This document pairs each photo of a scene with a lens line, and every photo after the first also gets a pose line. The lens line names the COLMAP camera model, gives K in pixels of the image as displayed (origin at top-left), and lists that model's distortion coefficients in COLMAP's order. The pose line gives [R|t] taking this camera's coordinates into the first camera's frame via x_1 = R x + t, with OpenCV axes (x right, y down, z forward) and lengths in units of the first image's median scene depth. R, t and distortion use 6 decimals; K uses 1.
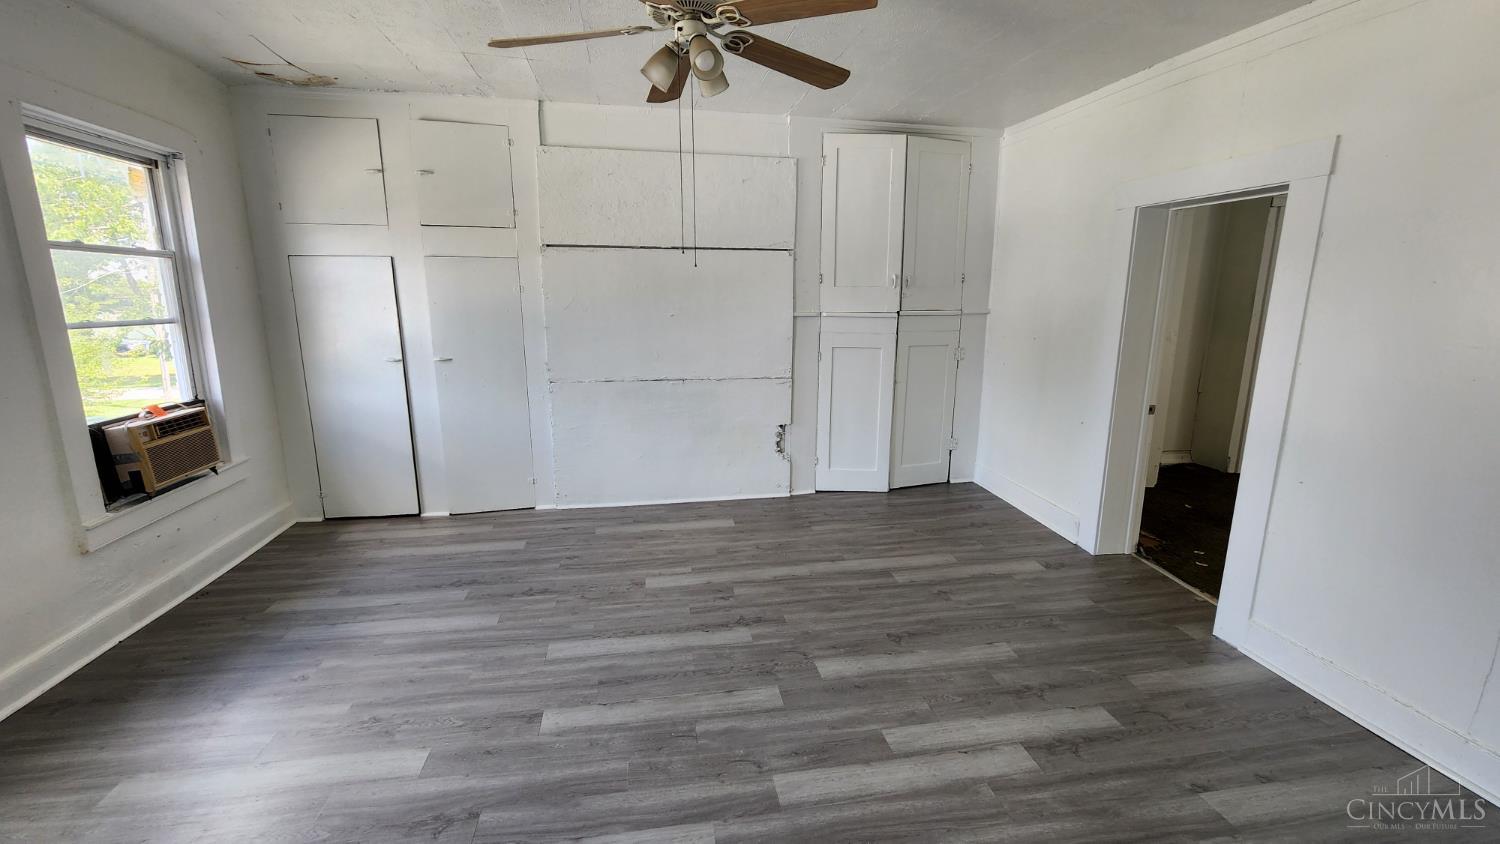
lens RADIAL K [[623.1, 0, 754.2], [0, 623.1, 416.4], [0, 0, 1]] dist [-0.000813, 0.000125]
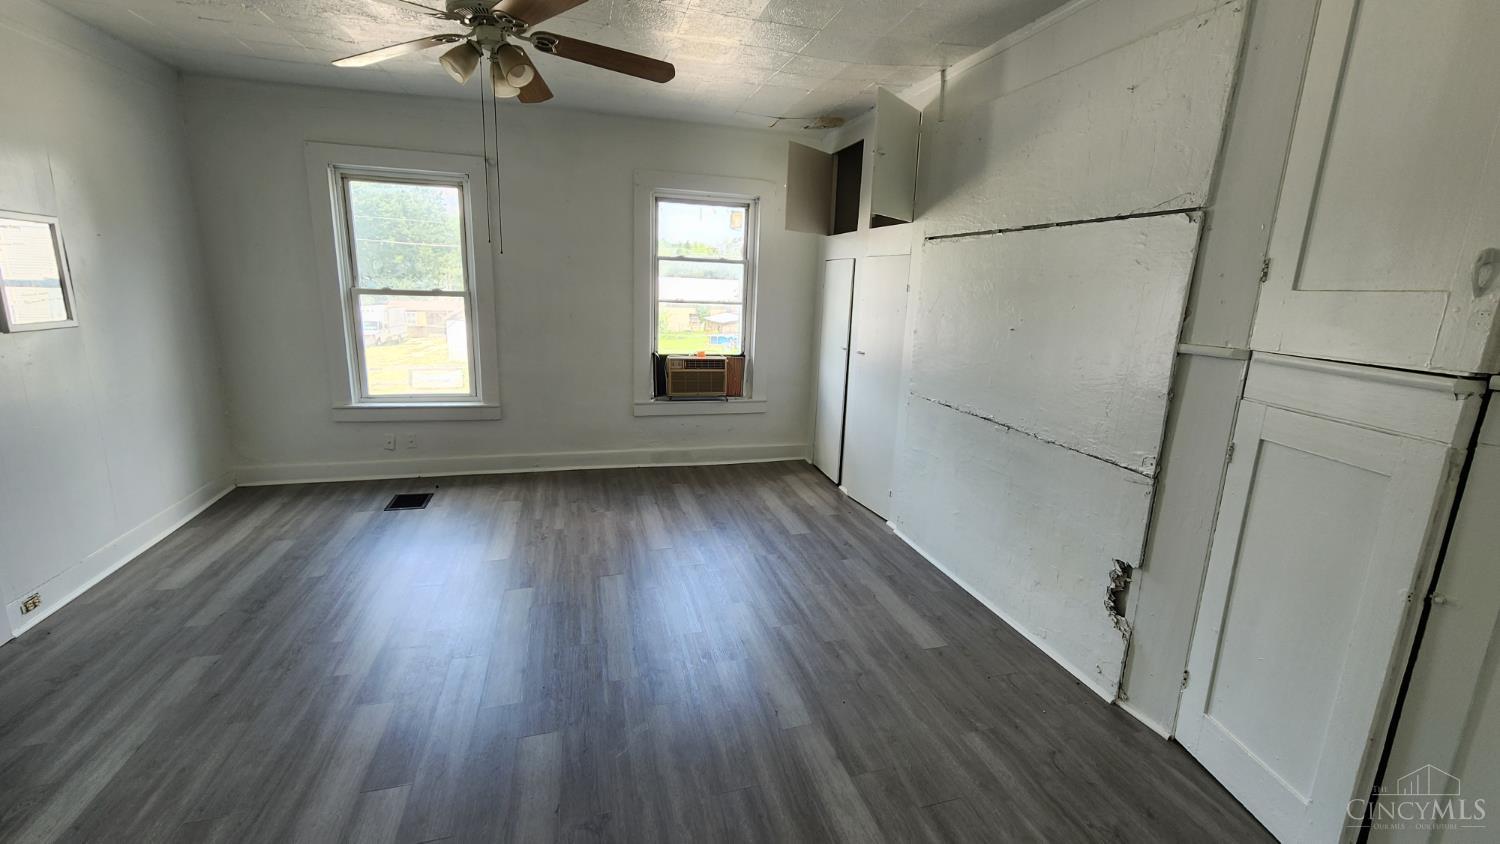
lens RADIAL K [[620.8, 0, 745.2], [0, 620.8, 414.7], [0, 0, 1]] dist [0.000835, 0.000174]
pose [[0.085034, 0.204650, -0.975135, 0.595513], [-0.227457, 0.956824, 0.180972, -0.149675], [0.970068, 0.206413, 0.127912, 0.755438]]
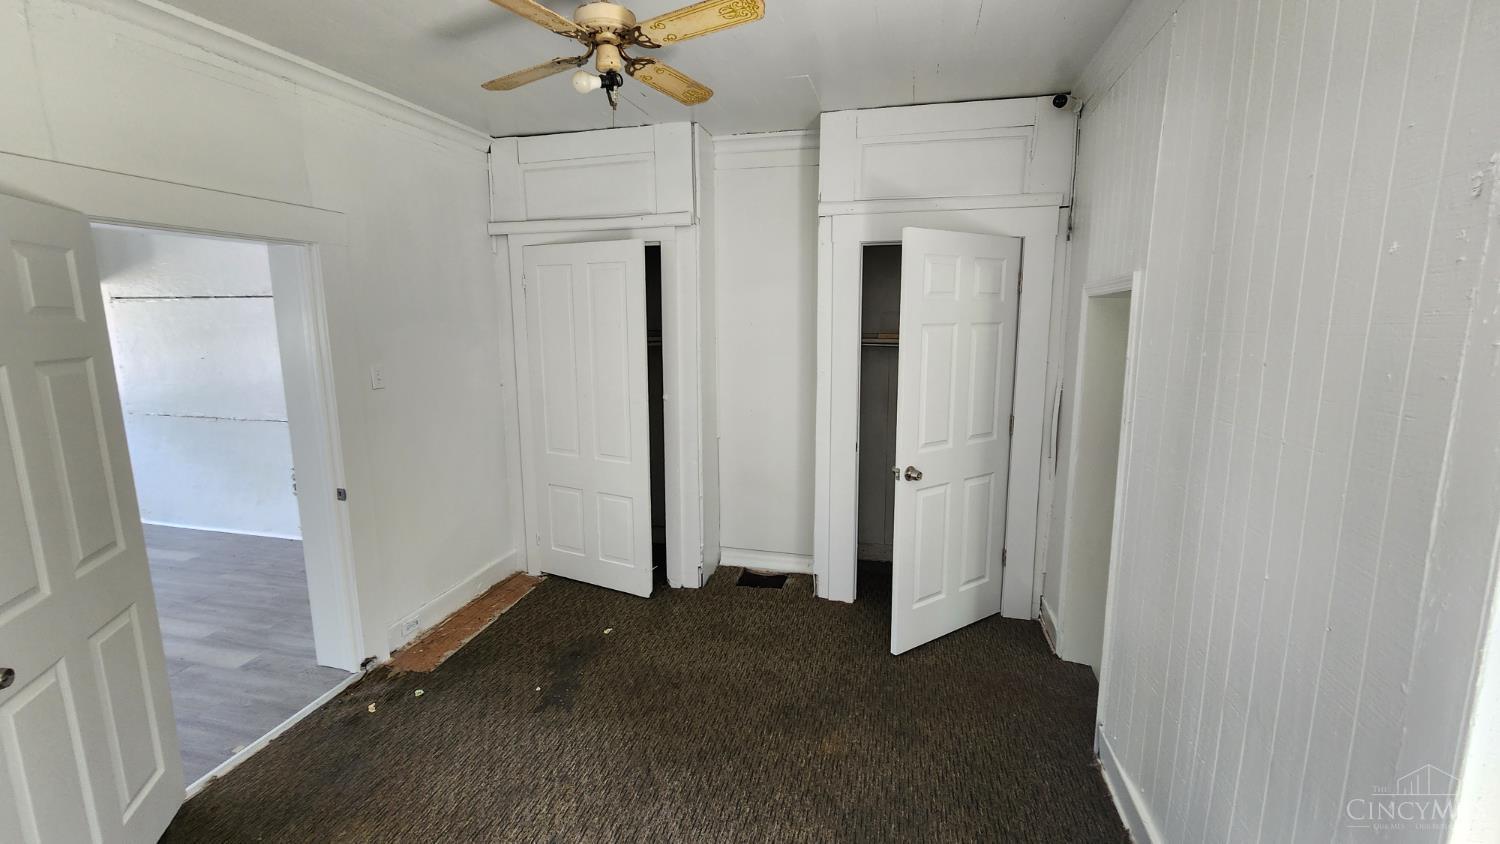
lens RADIAL K [[623.1, 0, 754.2], [0, 623.1, 416.4], [0, 0, 1]] dist [-0.000813, 0.000125]
pose [[0.908775, 0.057844, -0.413259, 1.383850], [-0.072489, 0.997172, -0.019833, -0.126773], [0.410943, 0.047980, 0.910398, 0.476823]]
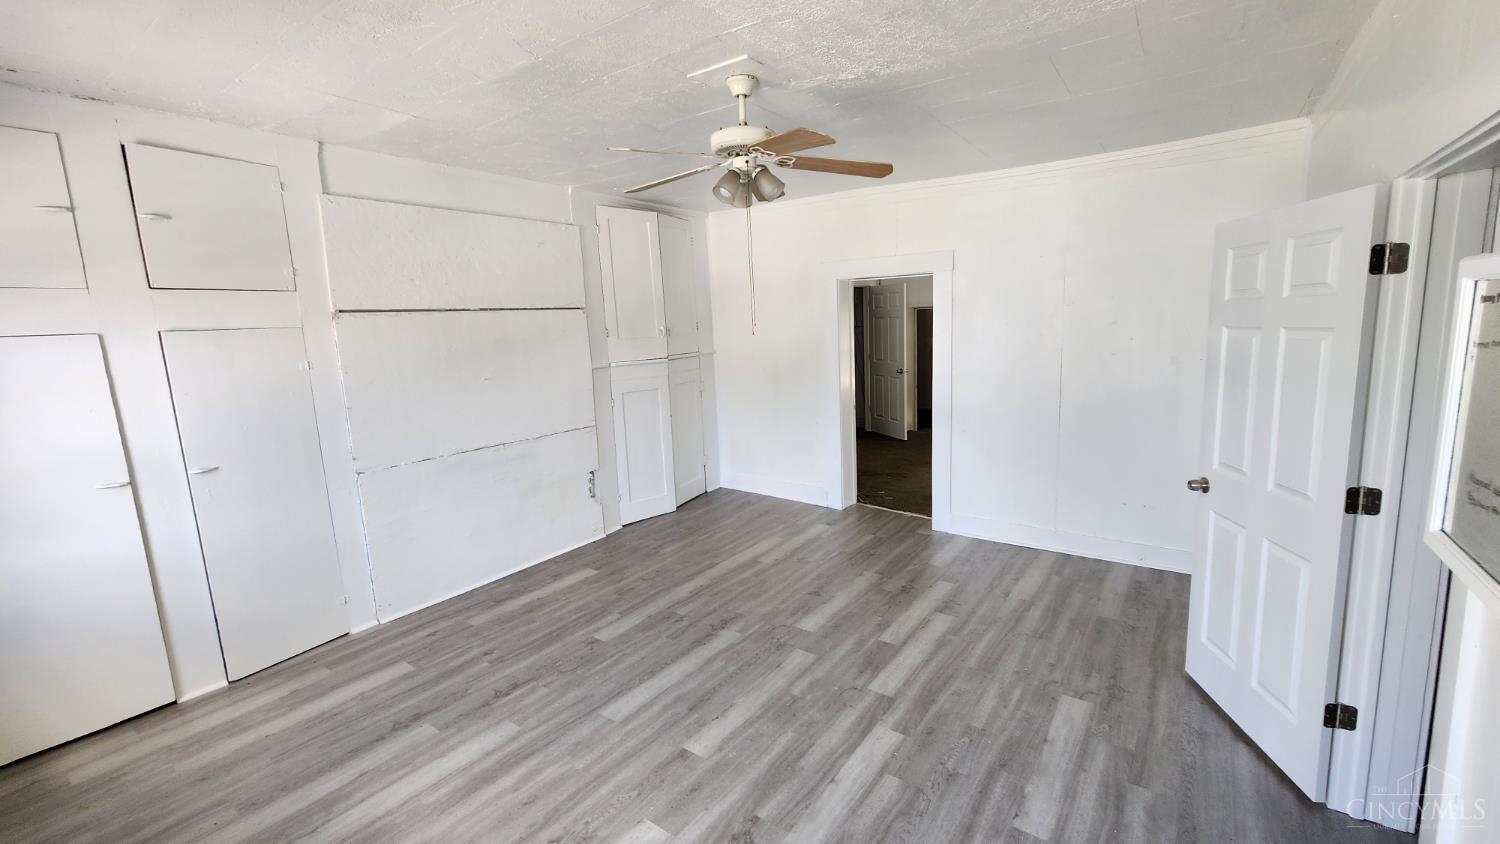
lens RADIAL K [[623.1, 0, 754.2], [0, 623.1, 416.4], [0, 0, 1]] dist [-0.000813, 0.000125]
pose [[0.718497, -0.141210, 0.681045, -0.570592], [0.180359, 0.983506, 0.013646, -0.052114], [-0.671739, 0.113028, 0.732114, 0.039034]]
